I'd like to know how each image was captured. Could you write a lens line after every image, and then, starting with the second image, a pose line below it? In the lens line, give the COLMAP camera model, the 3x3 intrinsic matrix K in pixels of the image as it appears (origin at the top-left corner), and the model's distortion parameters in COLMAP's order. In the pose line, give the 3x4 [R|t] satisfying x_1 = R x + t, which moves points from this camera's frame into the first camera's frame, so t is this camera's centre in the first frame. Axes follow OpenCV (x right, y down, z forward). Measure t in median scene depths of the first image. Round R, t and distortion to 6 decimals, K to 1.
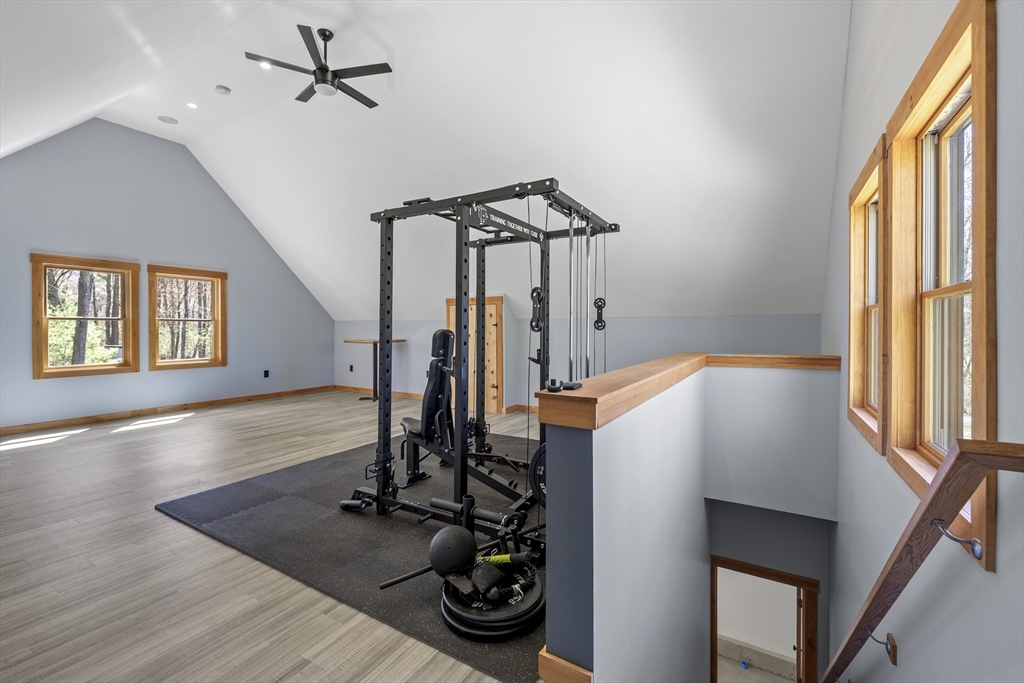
lens RADIAL K [[433.3, 0, 507.0], [0, 433.3, 331.7], [0, 0, 1]] dist [0.001061, 0.000163]
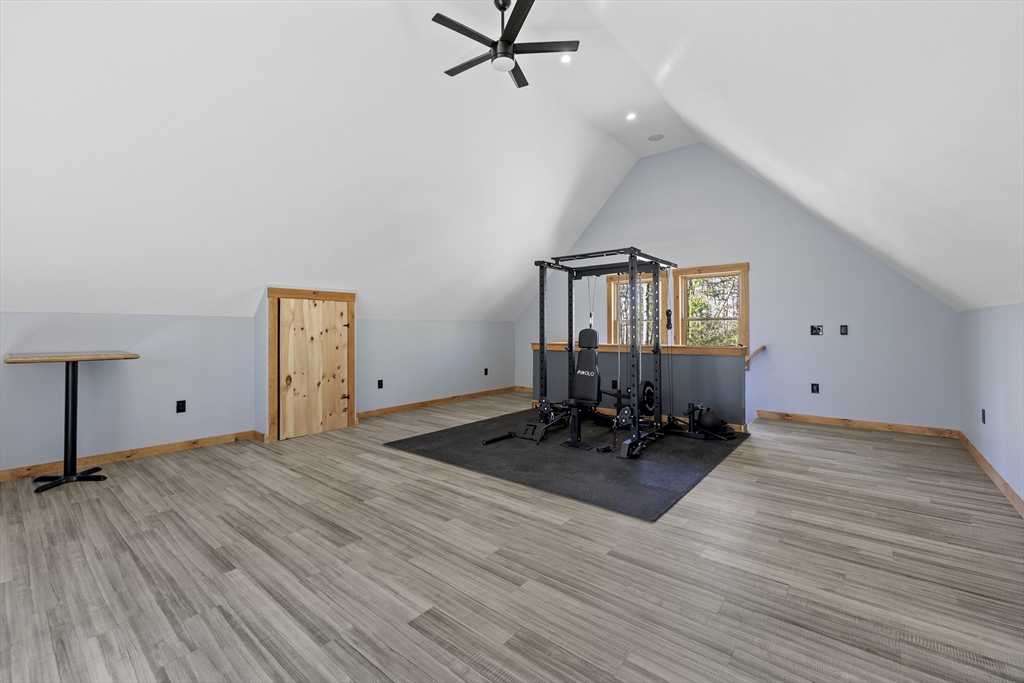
lens RADIAL K [[433.3, 0, 507.0], [0, 433.3, 331.7], [0, 0, 1]] dist [0.001061, 0.000163]
pose [[0.157792, -0.003249, 0.987467, -0.835922], [0.013933, 0.999902, 0.001064, 0.000138], [-0.987374, 0.013591, 0.157822, 0.545257]]
